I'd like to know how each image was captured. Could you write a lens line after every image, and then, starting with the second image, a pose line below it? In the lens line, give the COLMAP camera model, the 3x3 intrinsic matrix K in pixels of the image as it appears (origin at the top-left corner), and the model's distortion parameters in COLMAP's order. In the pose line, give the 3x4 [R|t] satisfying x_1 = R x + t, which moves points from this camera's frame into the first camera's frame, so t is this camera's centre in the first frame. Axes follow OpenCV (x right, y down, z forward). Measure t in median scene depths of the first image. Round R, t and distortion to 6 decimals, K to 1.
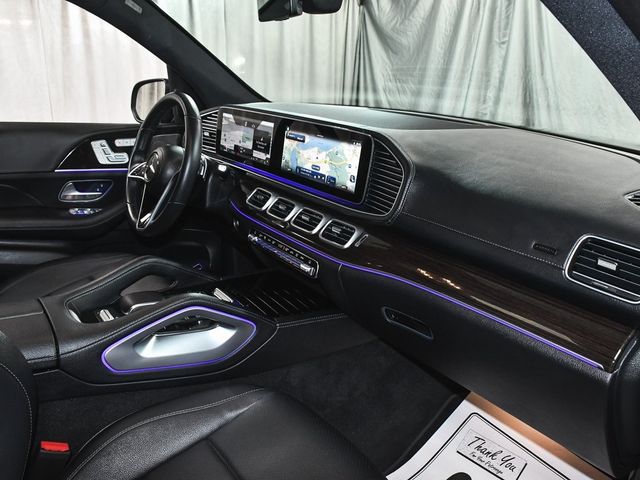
lens RADIAL K [[536.0, 0, 320.0], [0, 536.0, 240.0], [0, 0, 1]] dist [-0.031854, 0.005519]
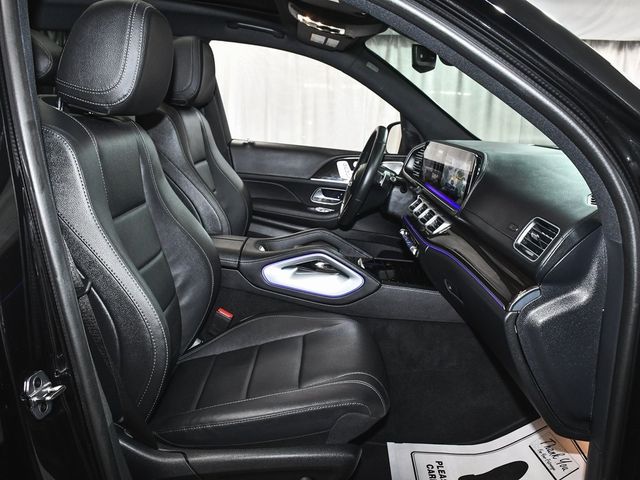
lens RADIAL K [[536.0, 0, 320.0], [0, 536.0, 240.0], [0, 0, 1]] dist [-0.031854, 0.005519]
pose [[0.805274, 0.132135, -0.577991, 0.376114], [-0.193406, 0.980068, -0.045404, 0.091125], [0.560471, 0.148349, 0.814779, -0.145464]]
